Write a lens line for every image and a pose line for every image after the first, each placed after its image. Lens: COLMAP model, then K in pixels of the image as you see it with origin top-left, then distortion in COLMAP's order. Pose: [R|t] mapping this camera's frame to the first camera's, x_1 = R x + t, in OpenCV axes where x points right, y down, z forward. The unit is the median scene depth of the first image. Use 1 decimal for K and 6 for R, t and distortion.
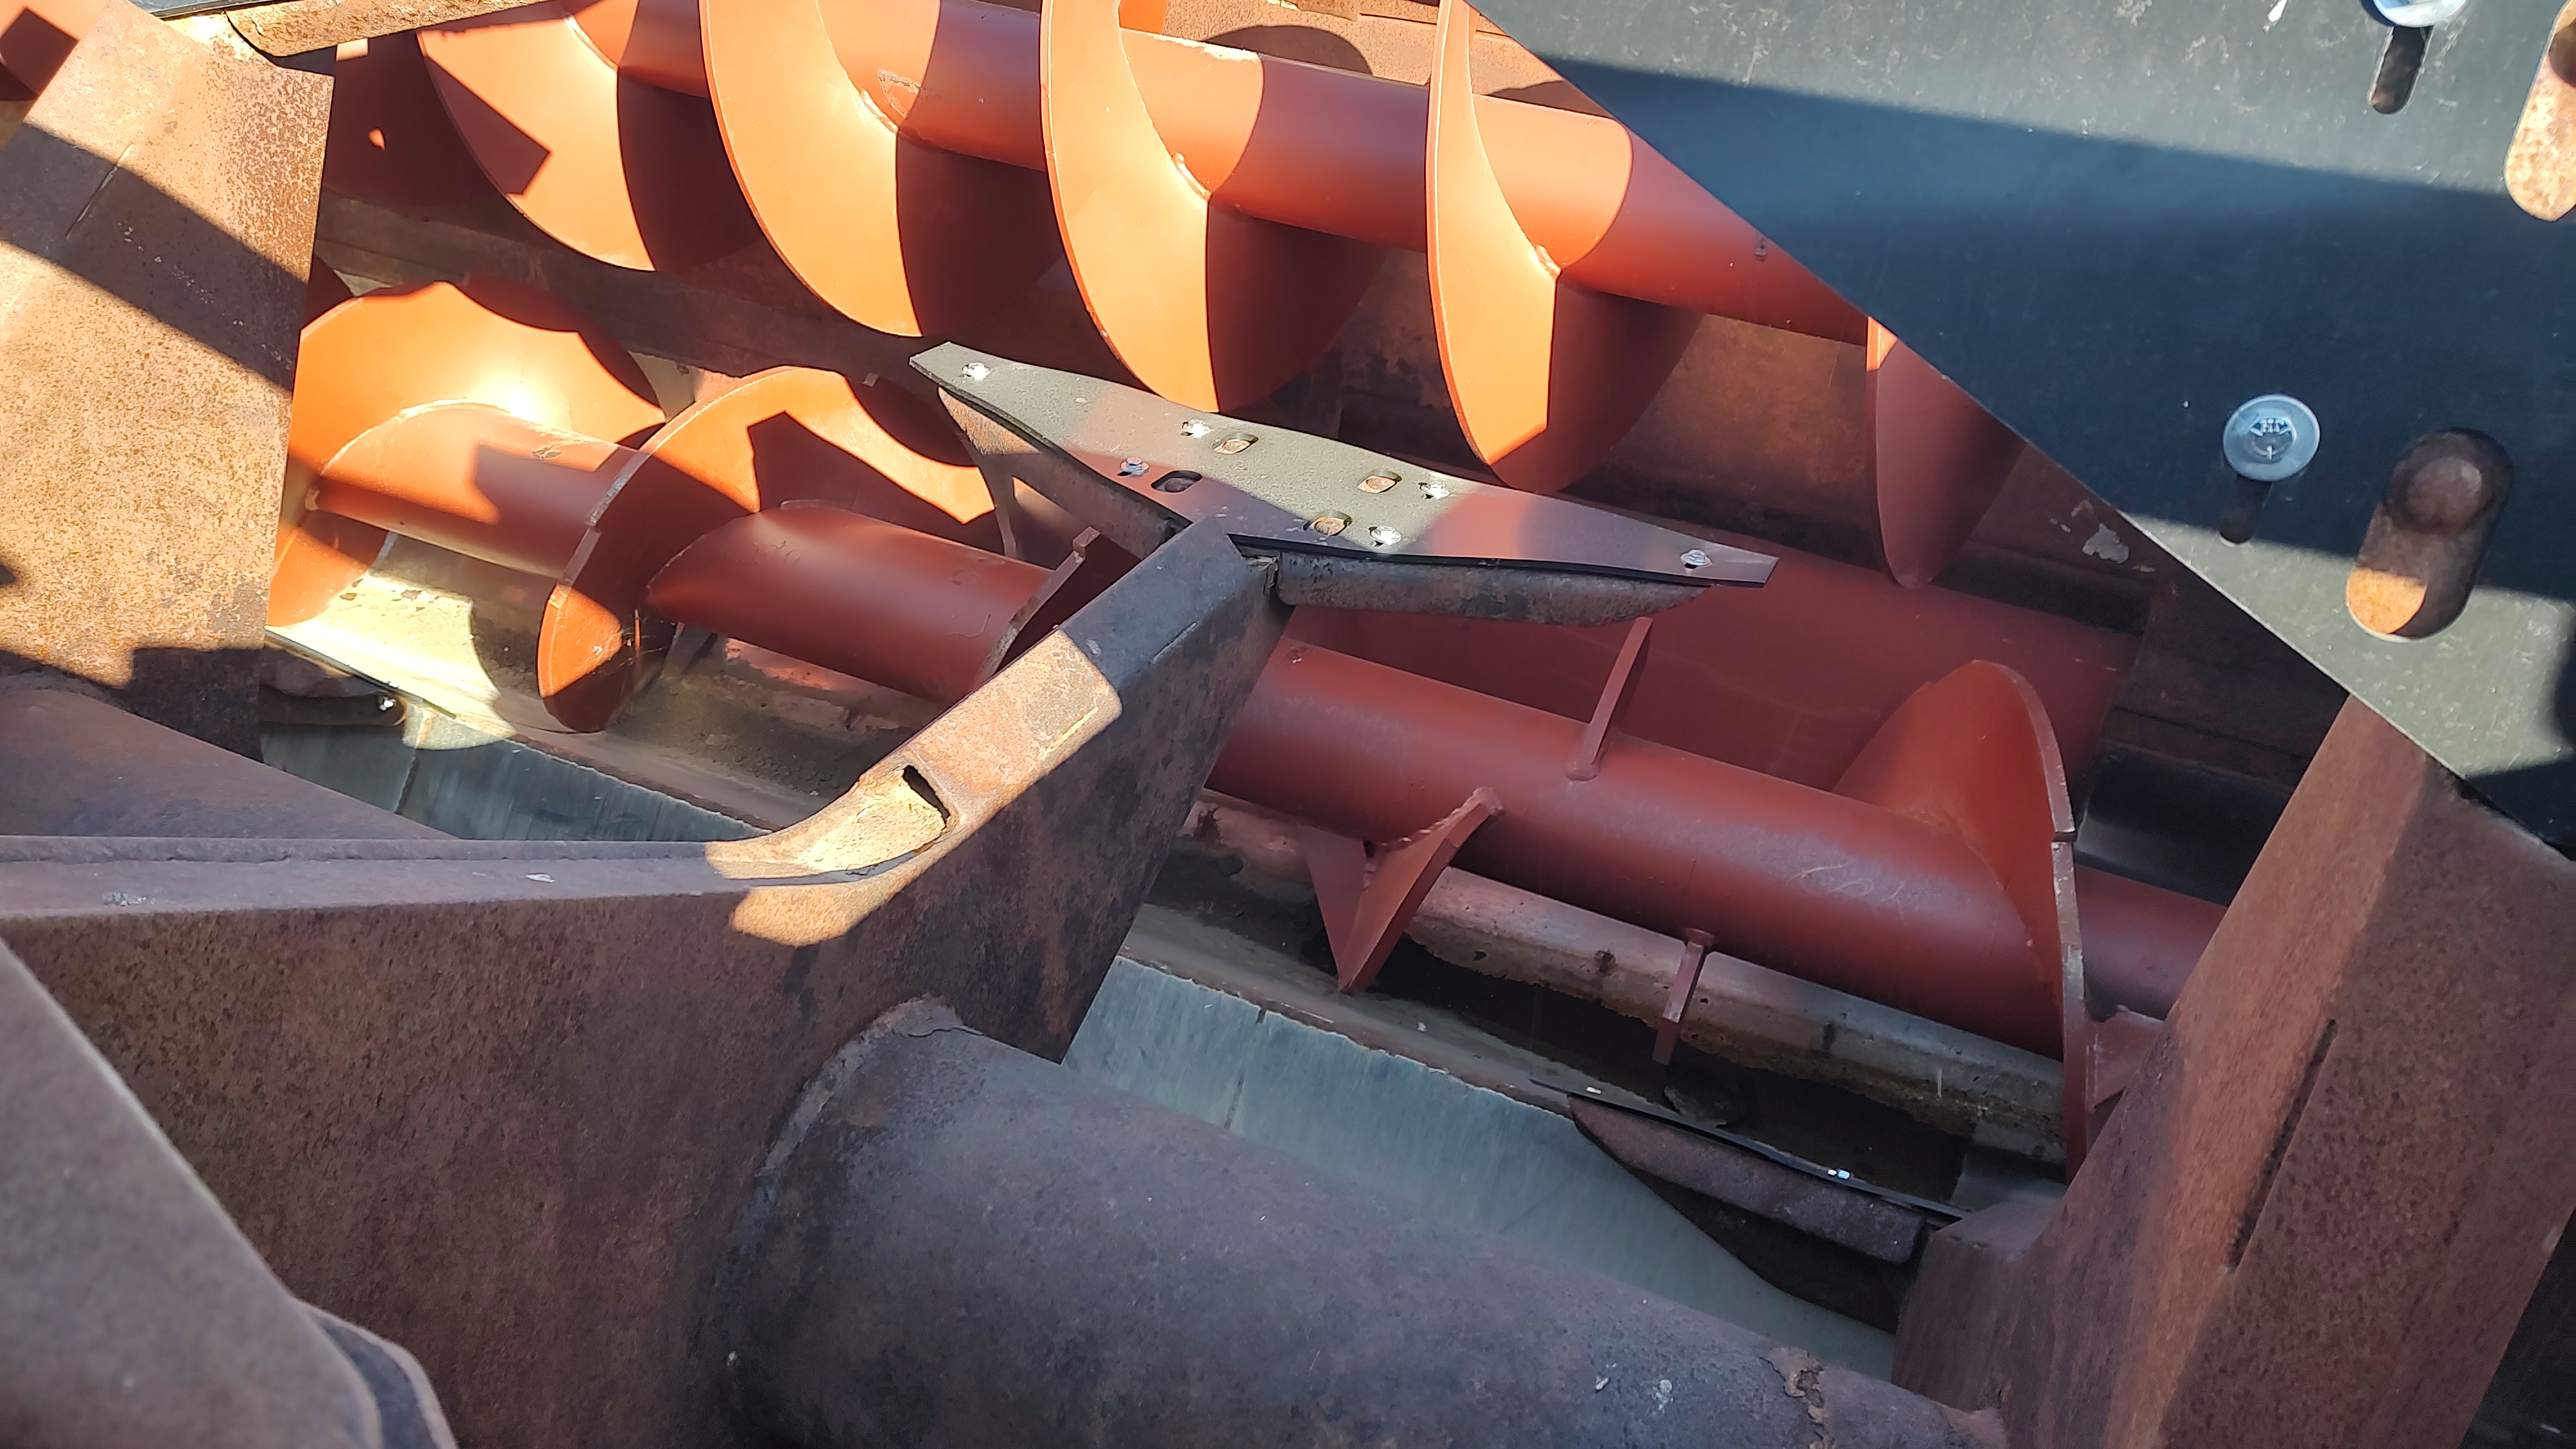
lens RADIAL K [[1904.3, 0, 1288.0], [0, 1904.3, 724.5], [0, 0, 1]] dist [0.038290, -0.001920]
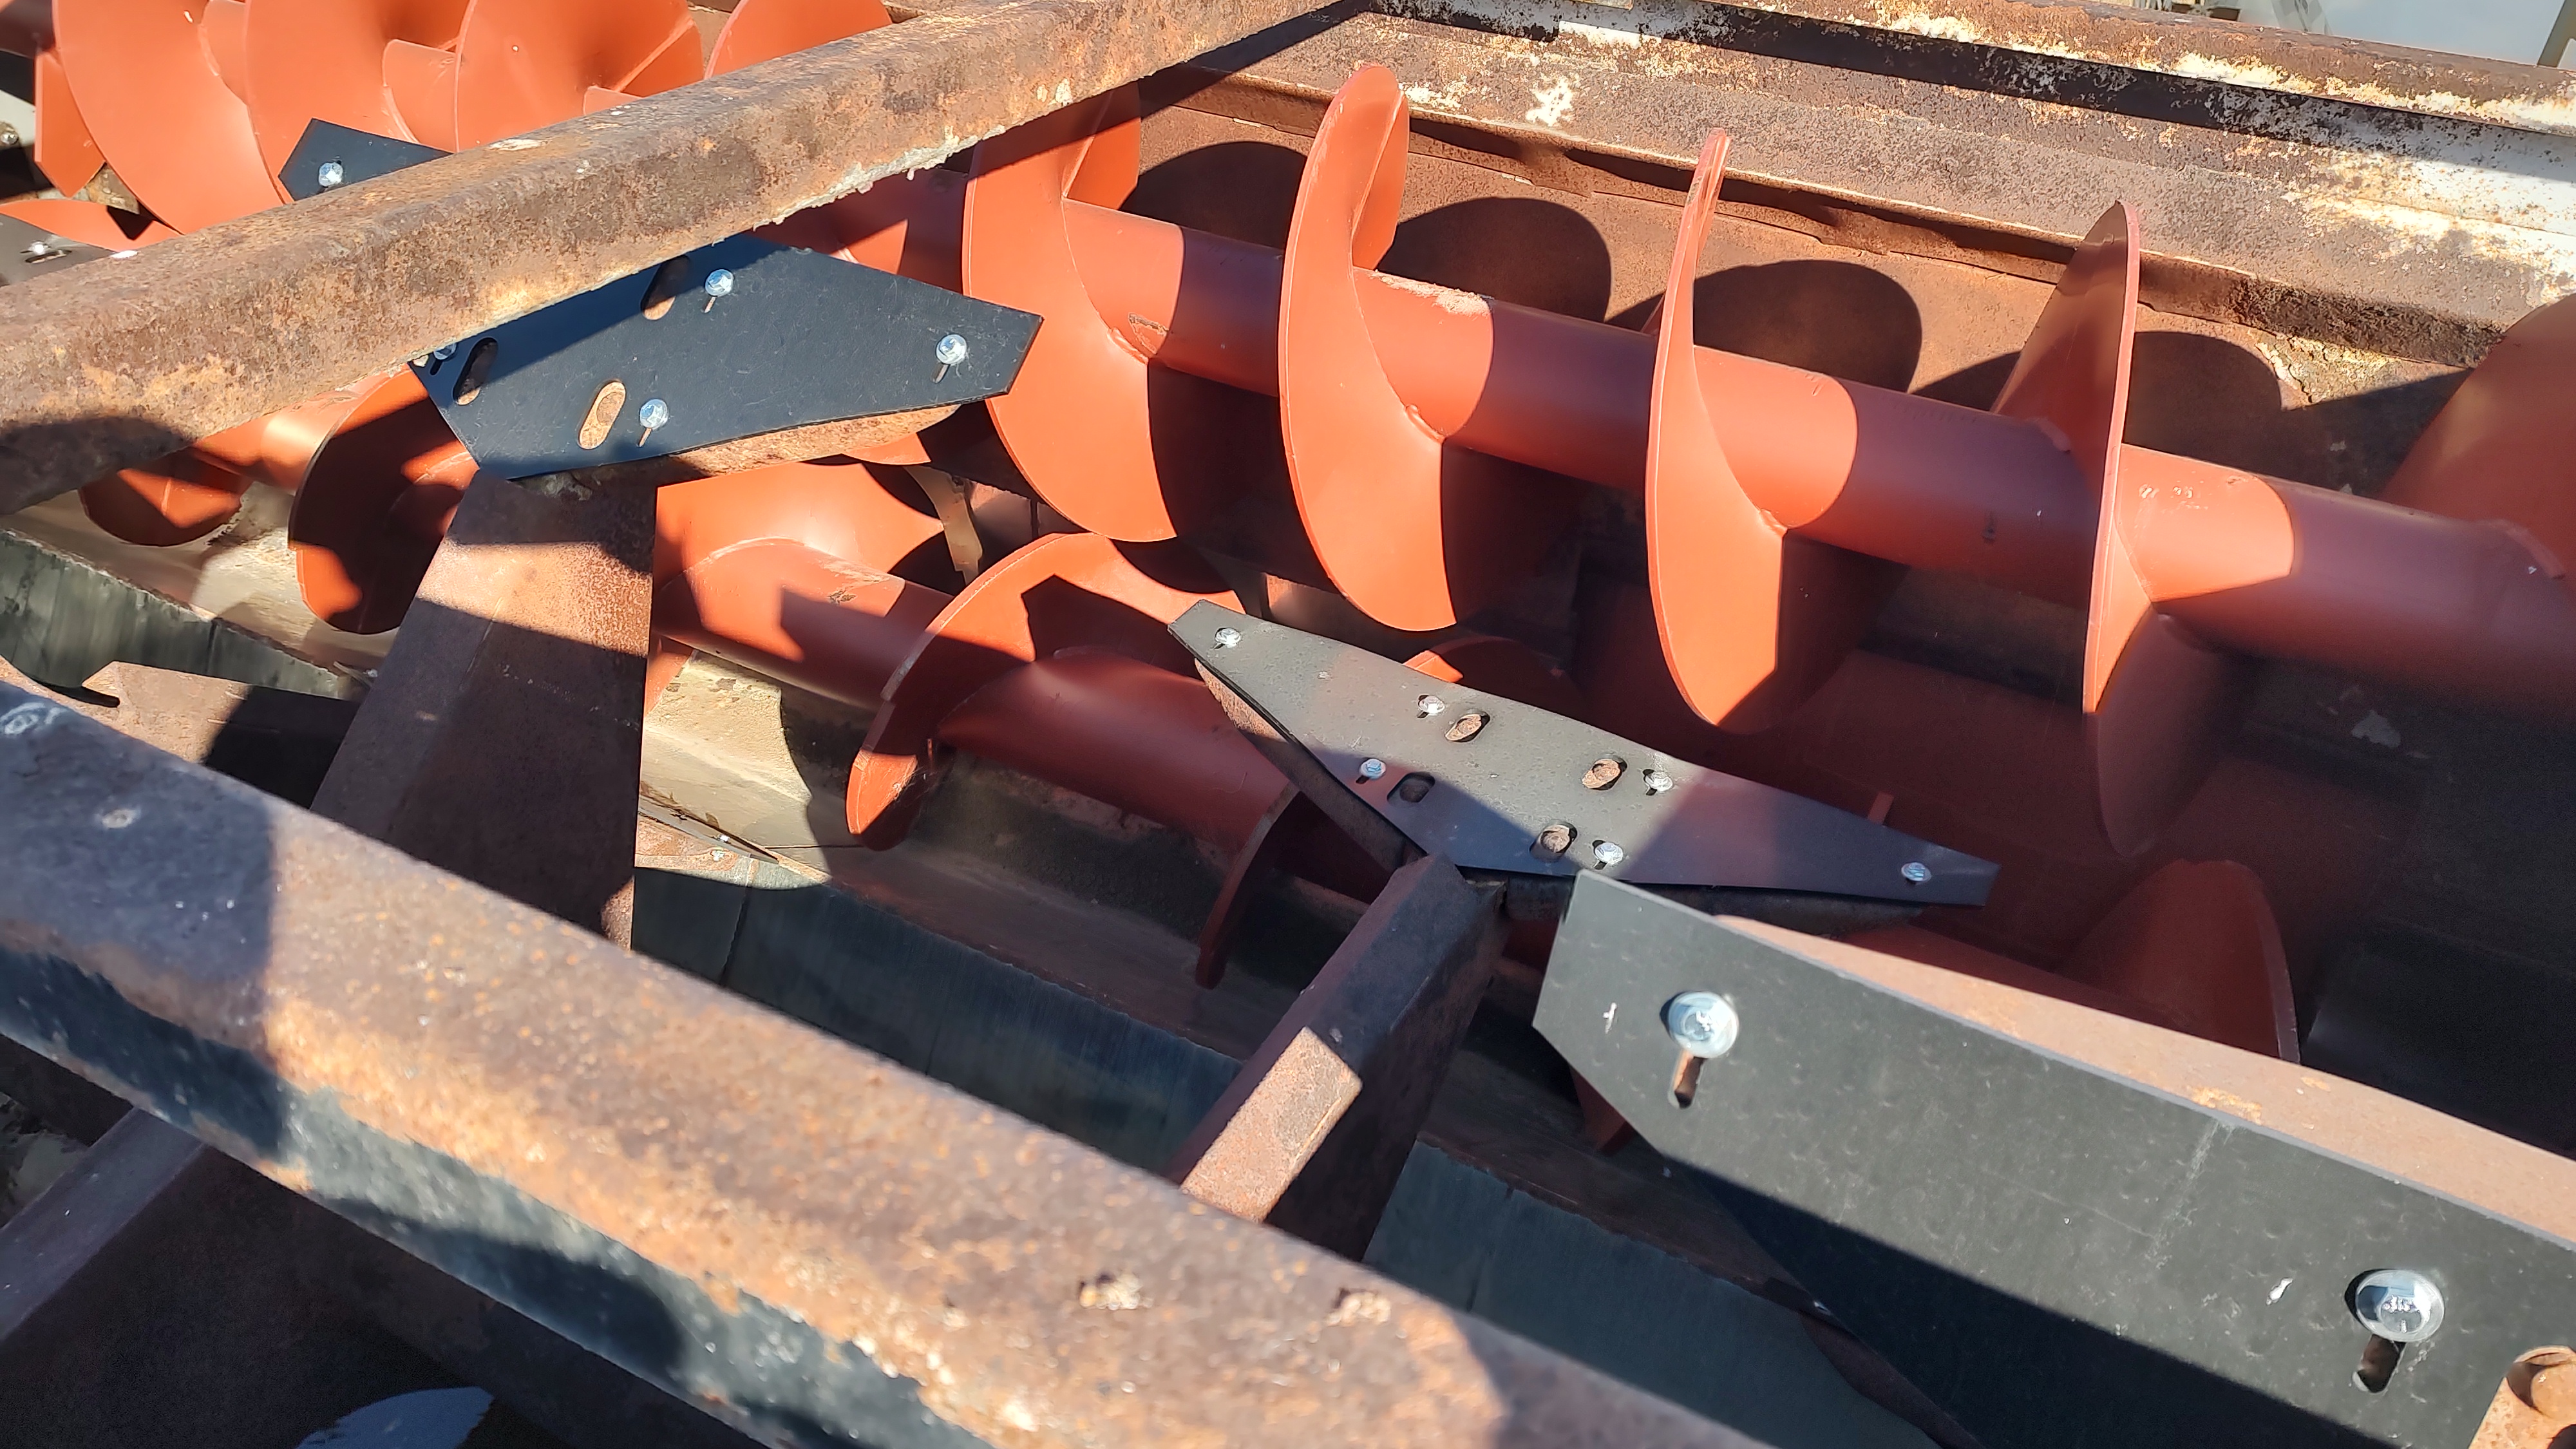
lens RADIAL K [[1927.1, 0, 1288.0], [0, 1927.1, 724.5], [0, 0, 1]] dist [0.101974, -0.114099]
pose [[0.989613, -0.015337, -0.142940, 0.023589], [0.030331, 0.994186, 0.103316, -0.232545], [0.140524, -0.106579, 0.984324, -0.065687]]
